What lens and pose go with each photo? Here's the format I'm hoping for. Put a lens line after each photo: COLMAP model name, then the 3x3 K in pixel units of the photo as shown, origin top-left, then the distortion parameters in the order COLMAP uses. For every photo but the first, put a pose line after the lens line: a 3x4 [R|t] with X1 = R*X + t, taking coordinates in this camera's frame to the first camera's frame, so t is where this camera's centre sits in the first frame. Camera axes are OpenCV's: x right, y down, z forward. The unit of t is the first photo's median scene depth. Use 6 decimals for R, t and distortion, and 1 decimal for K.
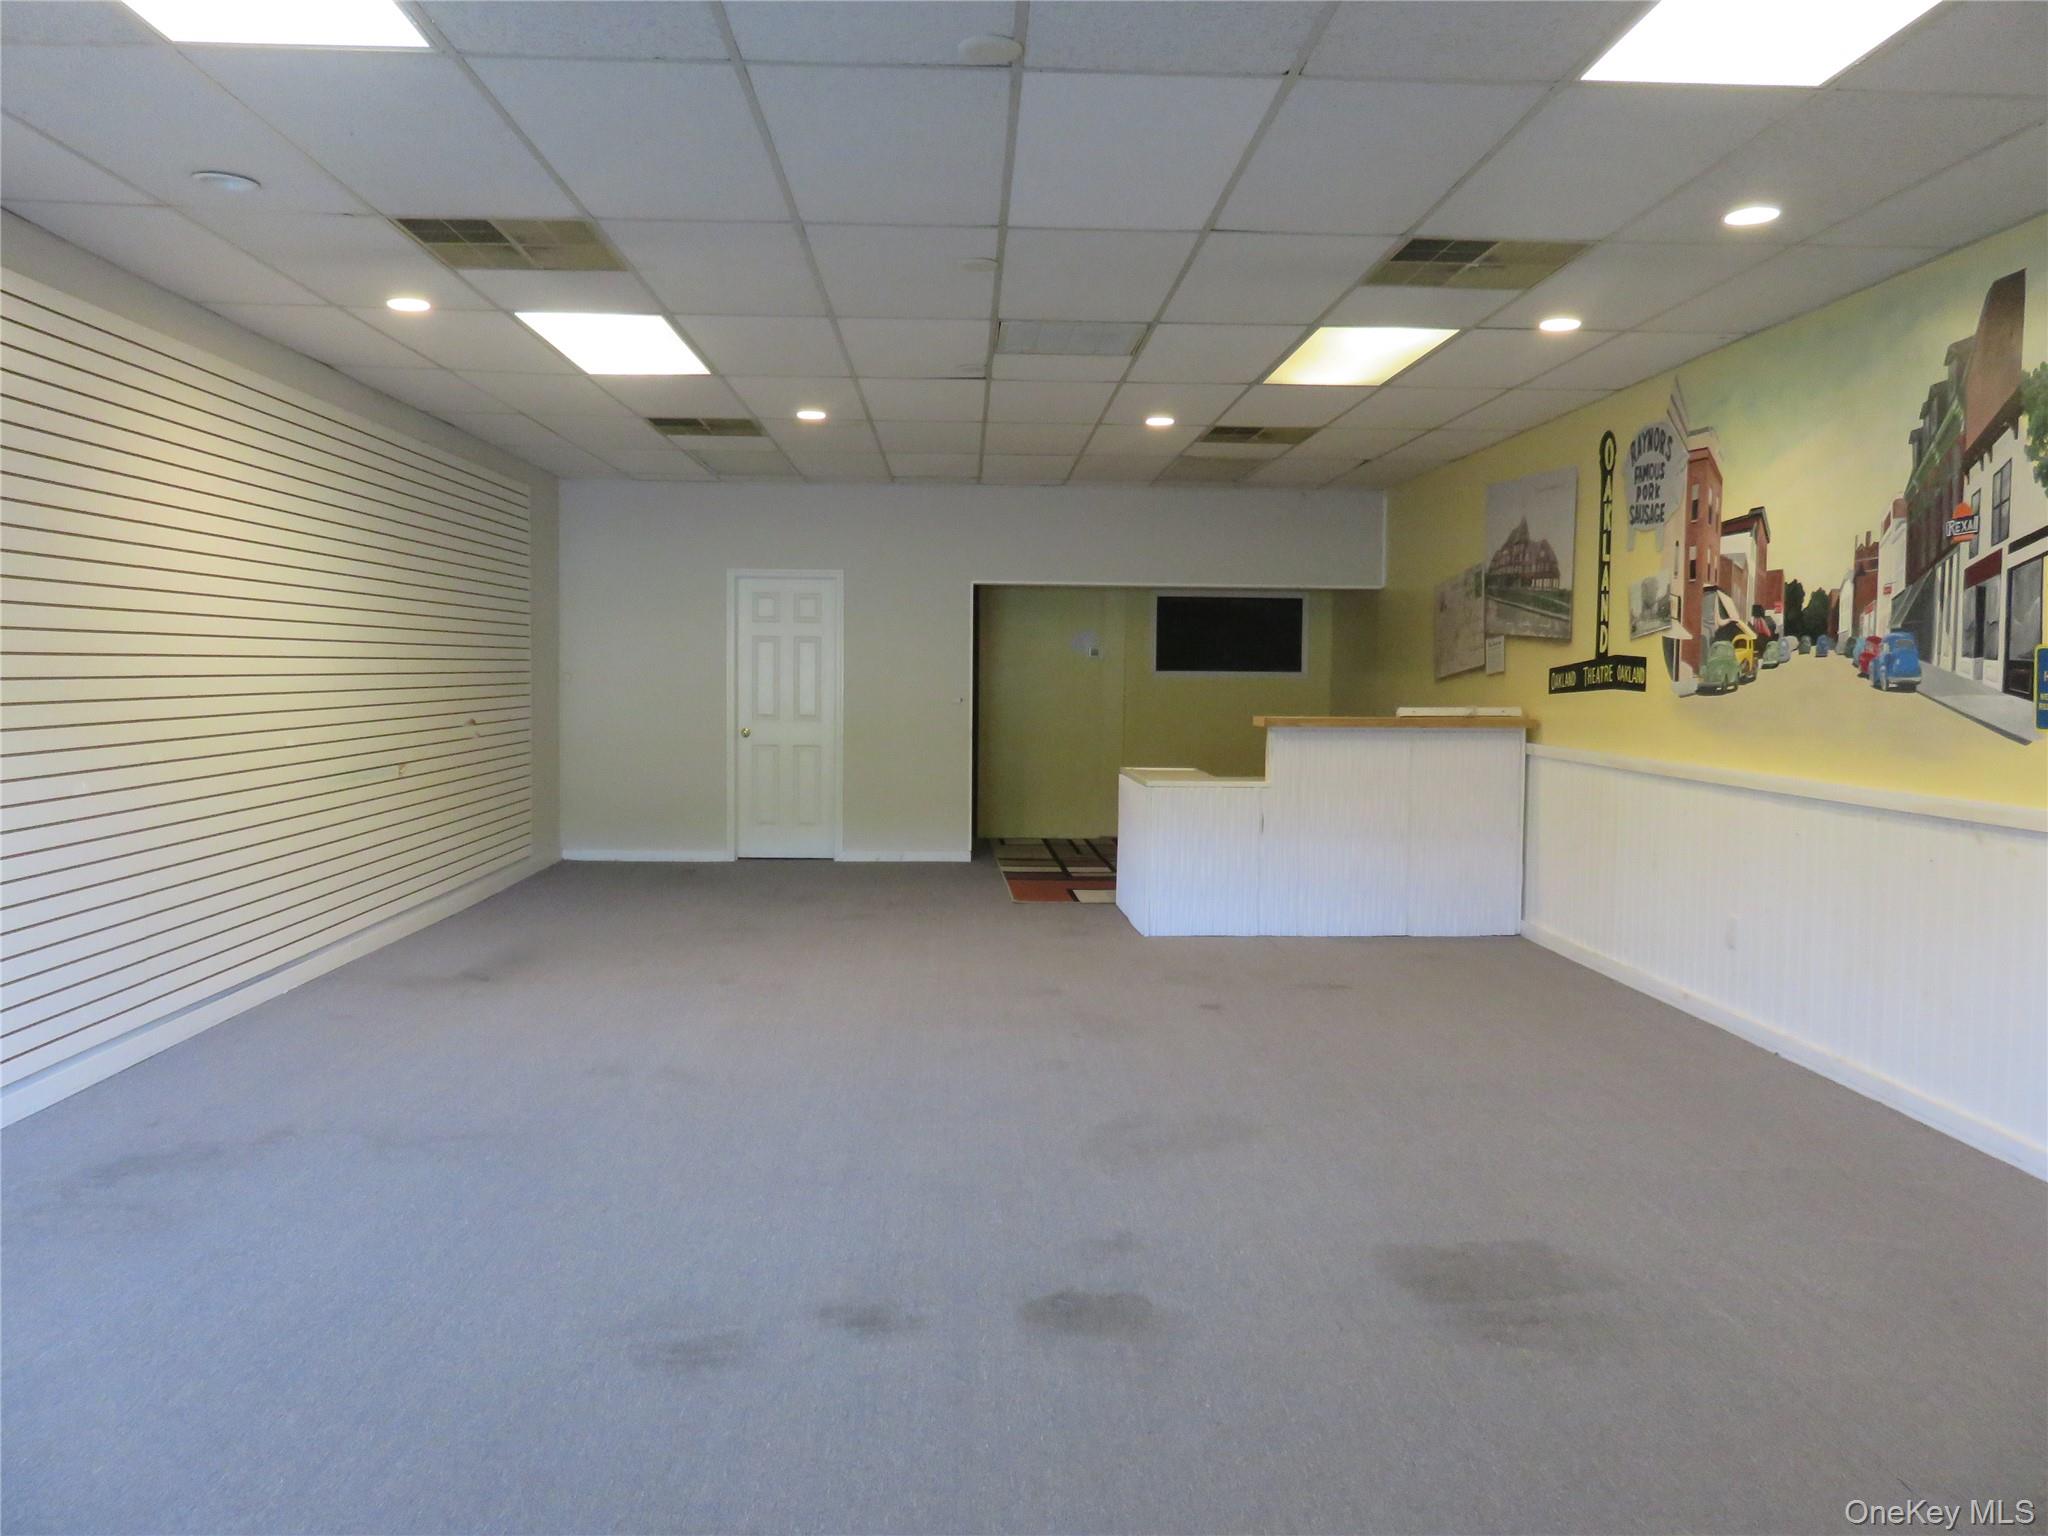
lens RADIAL K [[1558.9, 0, 1028.0], [0, 1558.9, 755.5], [0, 0, 1]] dist [0.015730, -0.006772]
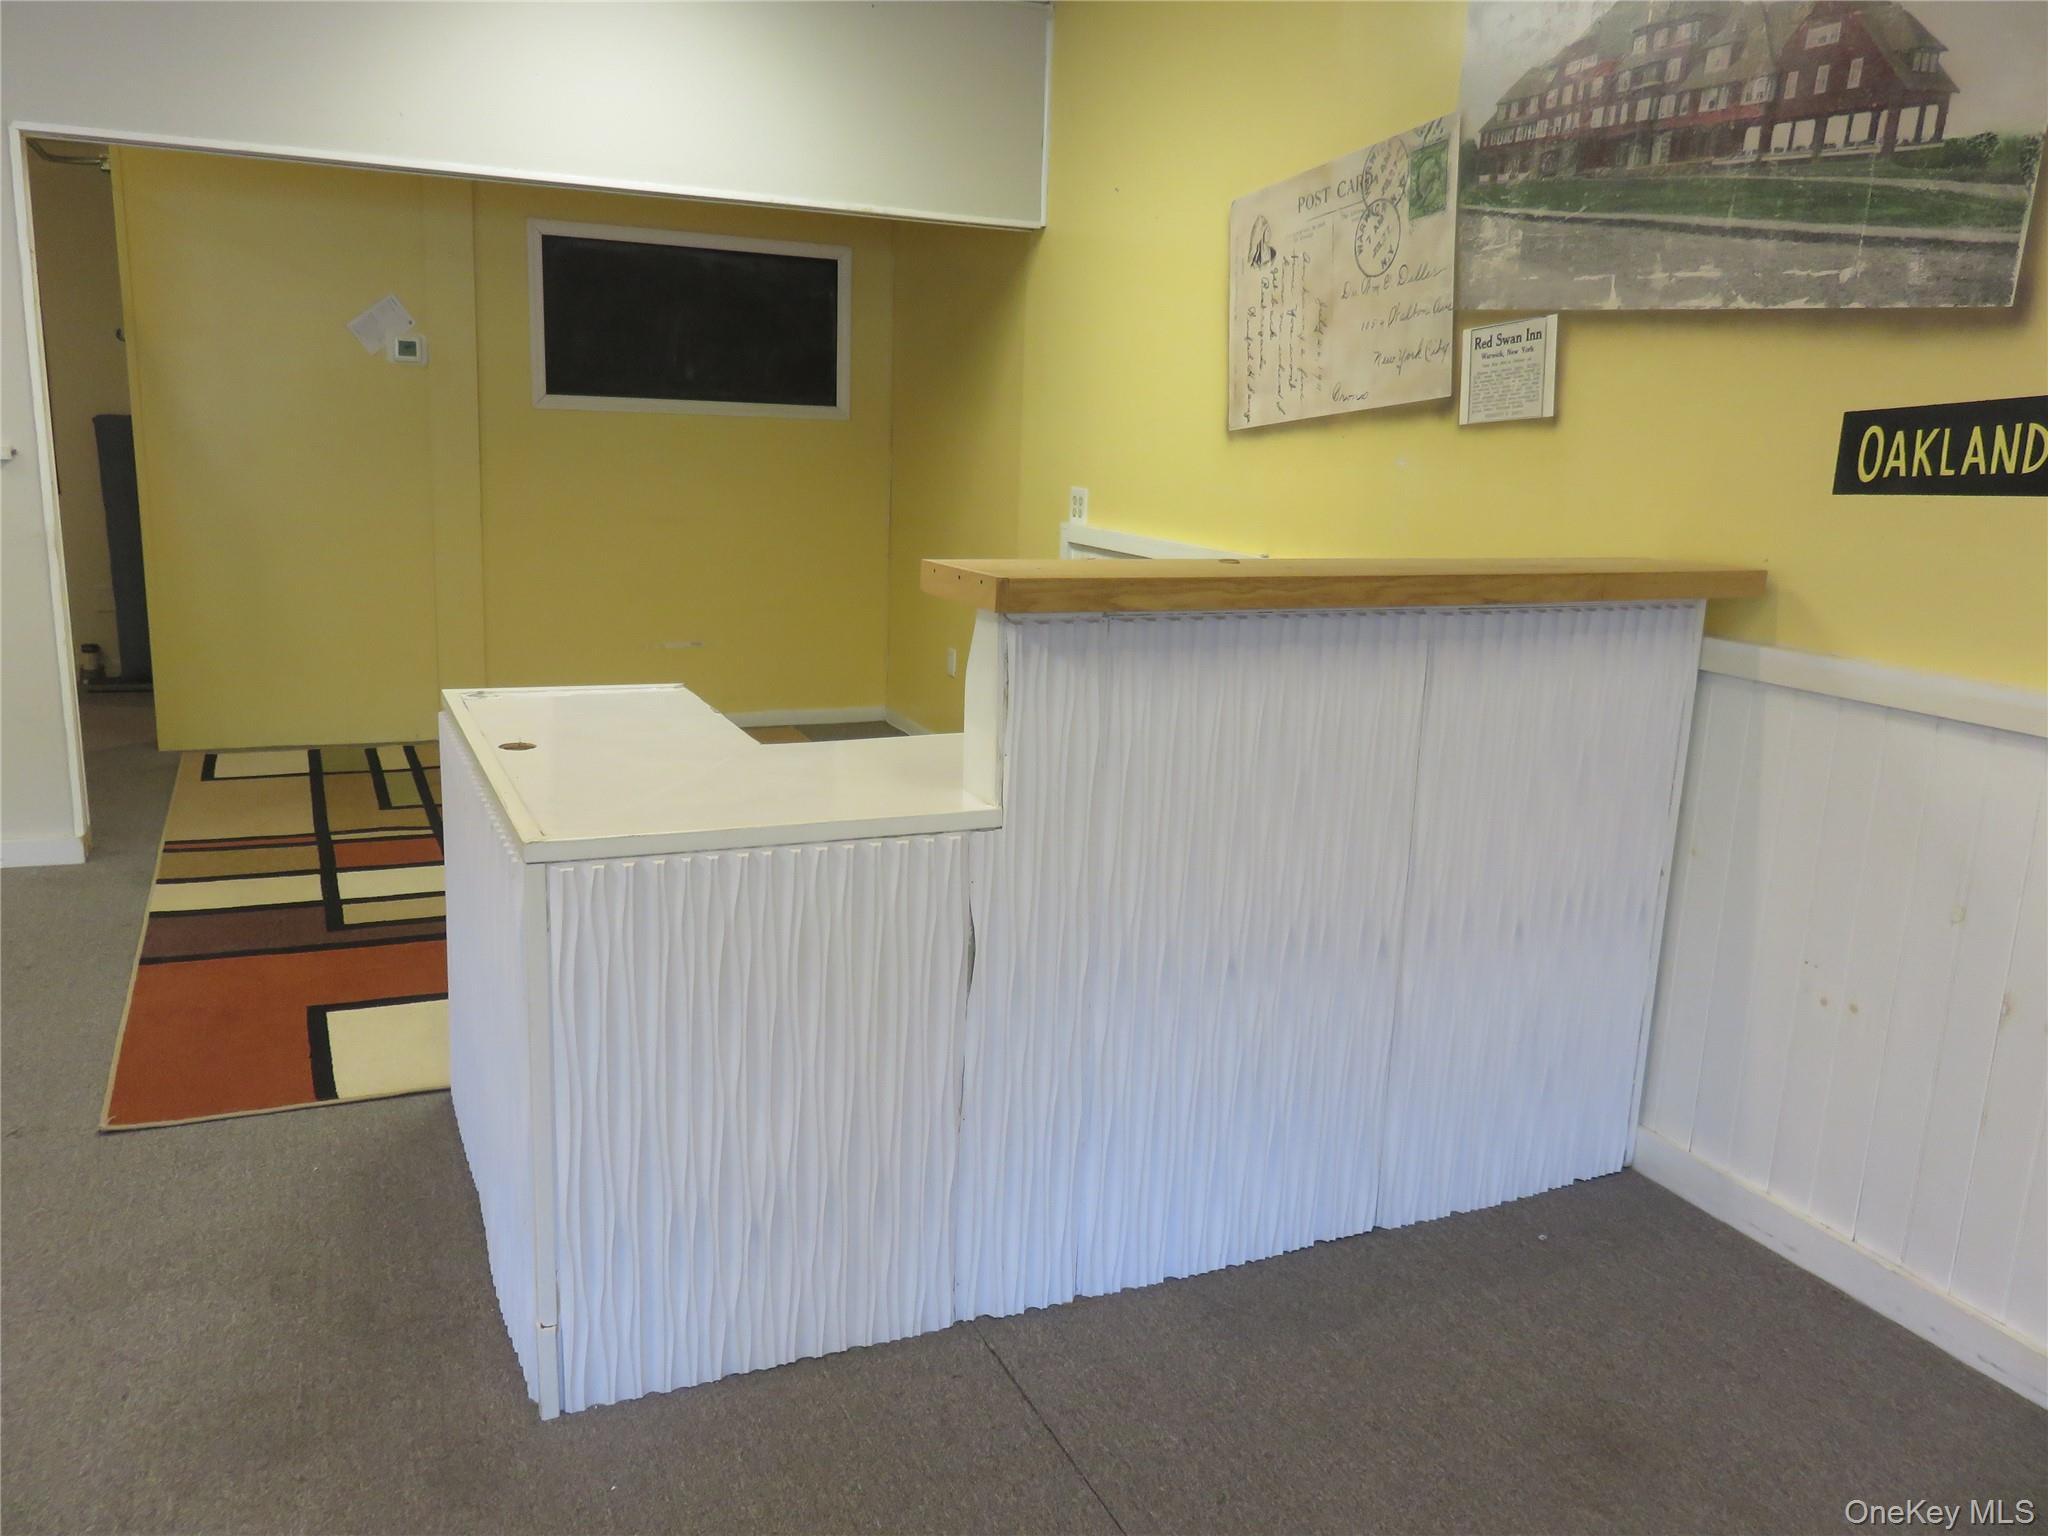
lens RADIAL K [[1558.9, 0, 1028.0], [0, 1558.9, 755.5], [0, 0, 1]] dist [0.015730, -0.006772]
pose [[0.929996, -0.051799, 0.363901, 0.075878], [-0.008227, 0.986839, 0.161496, -0.045610], [-0.367477, -0.153184, 0.917330, 0.939408]]
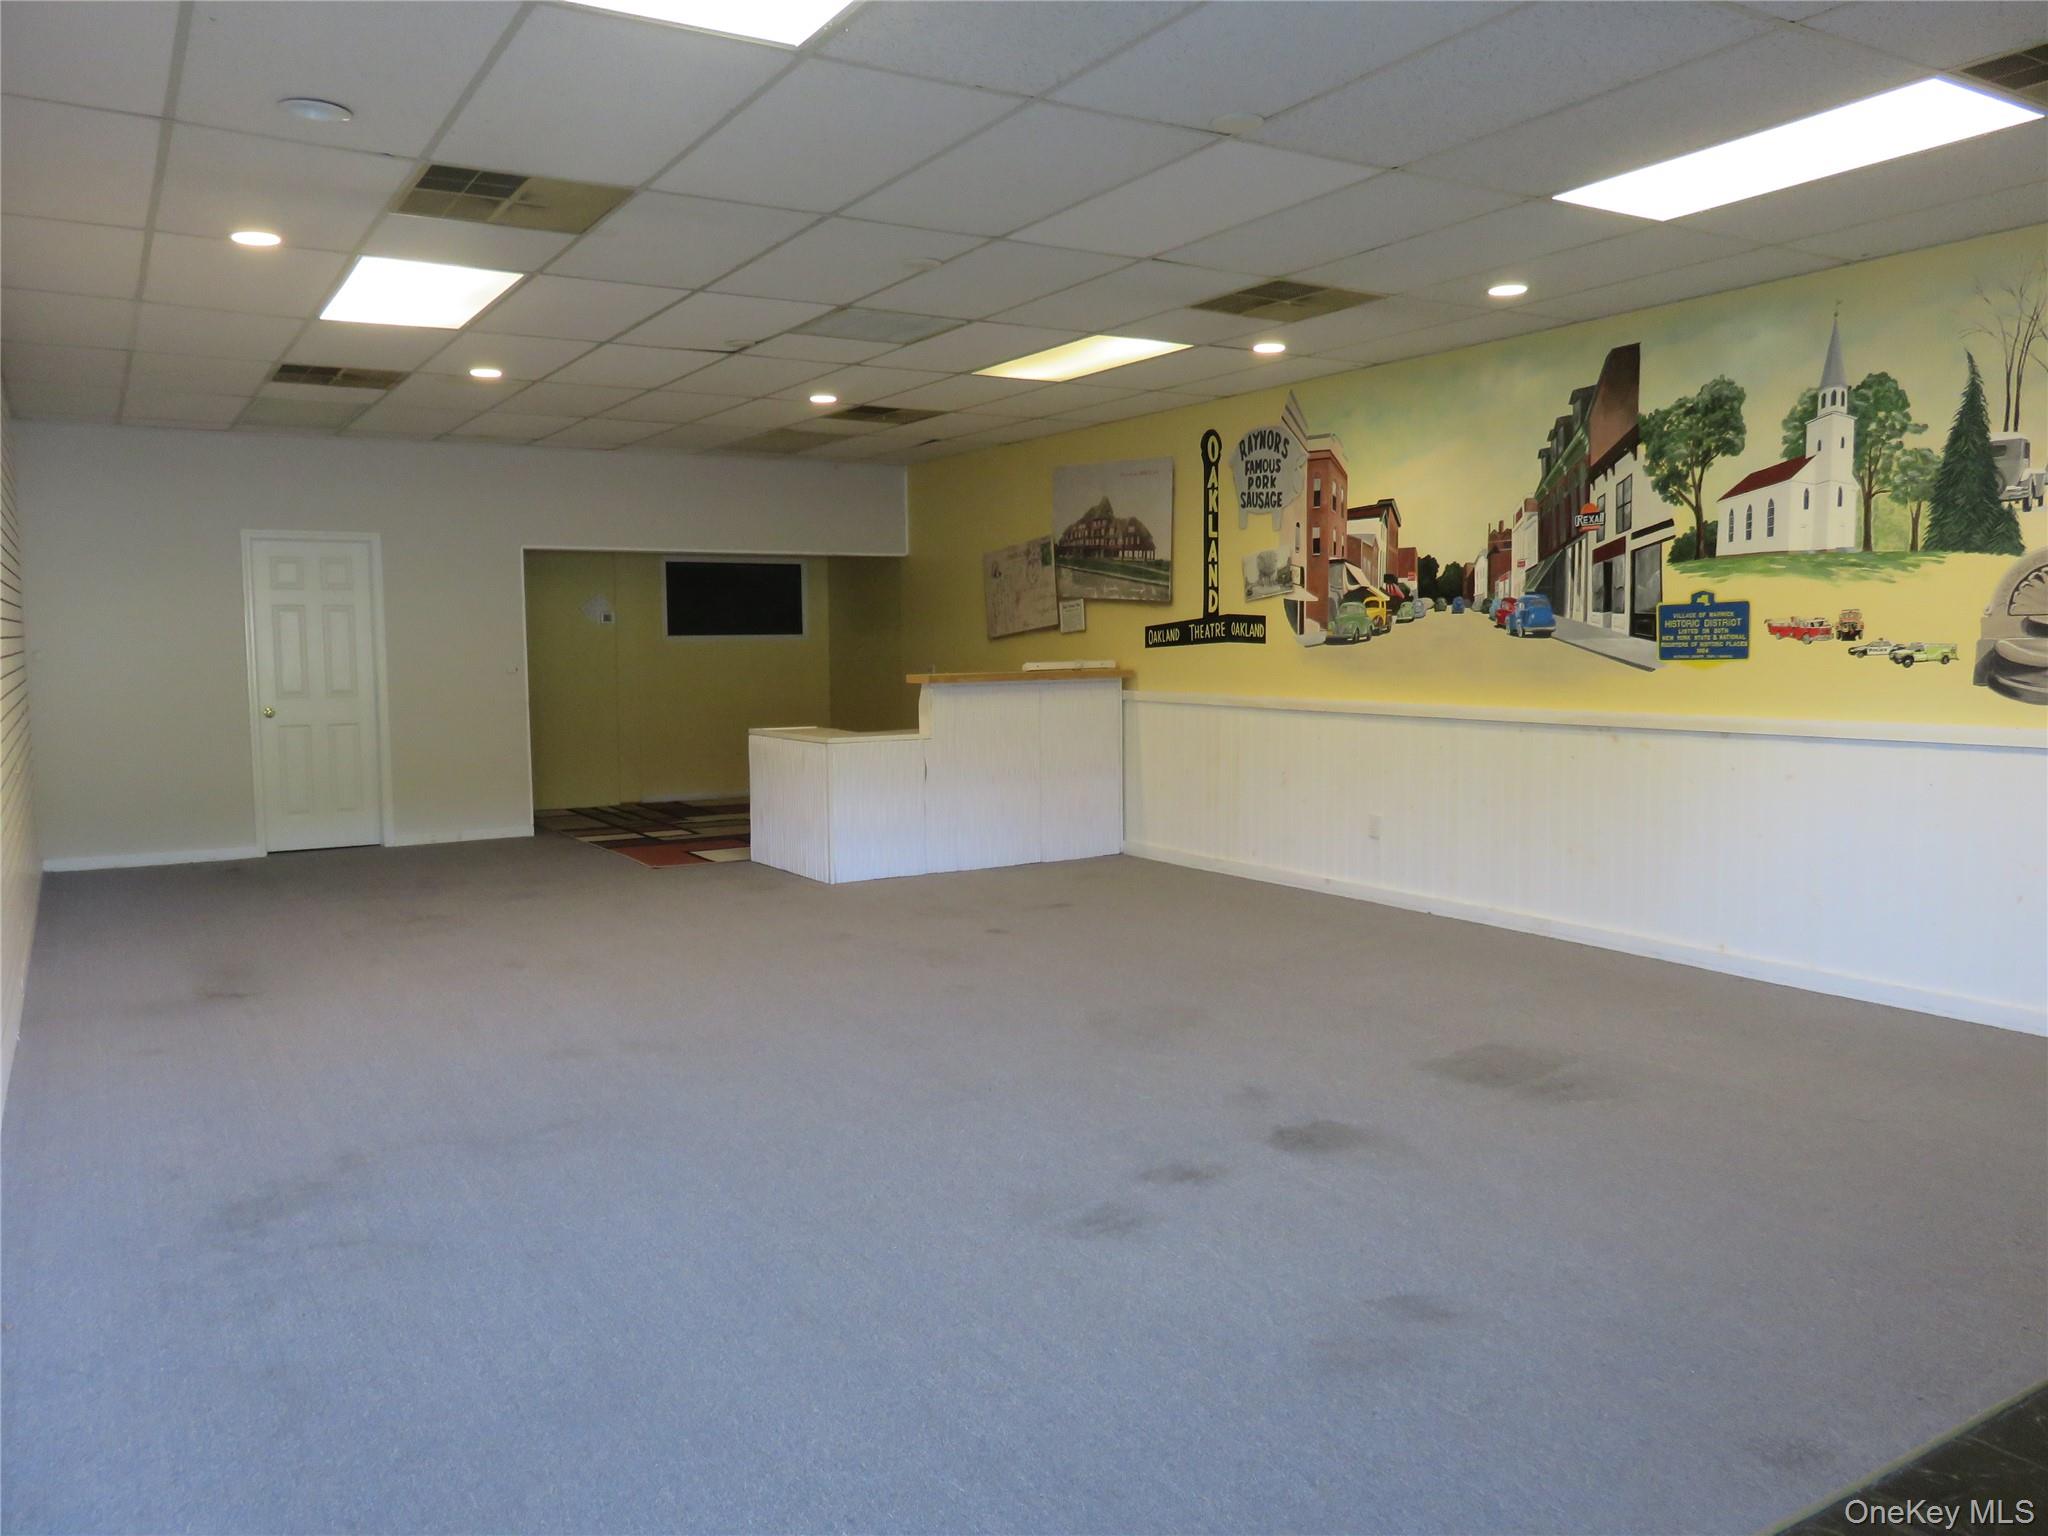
lens RADIAL K [[1558.9, 0, 1028.0], [0, 1558.9, 755.5], [0, 0, 1]] dist [0.015730, -0.006772]
pose [[0.875851, -0.056181, 0.479301, -0.394055], [0.044777, 0.998377, 0.035200, -0.004117], [-0.480500, -0.009368, 0.876945, 0.001339]]
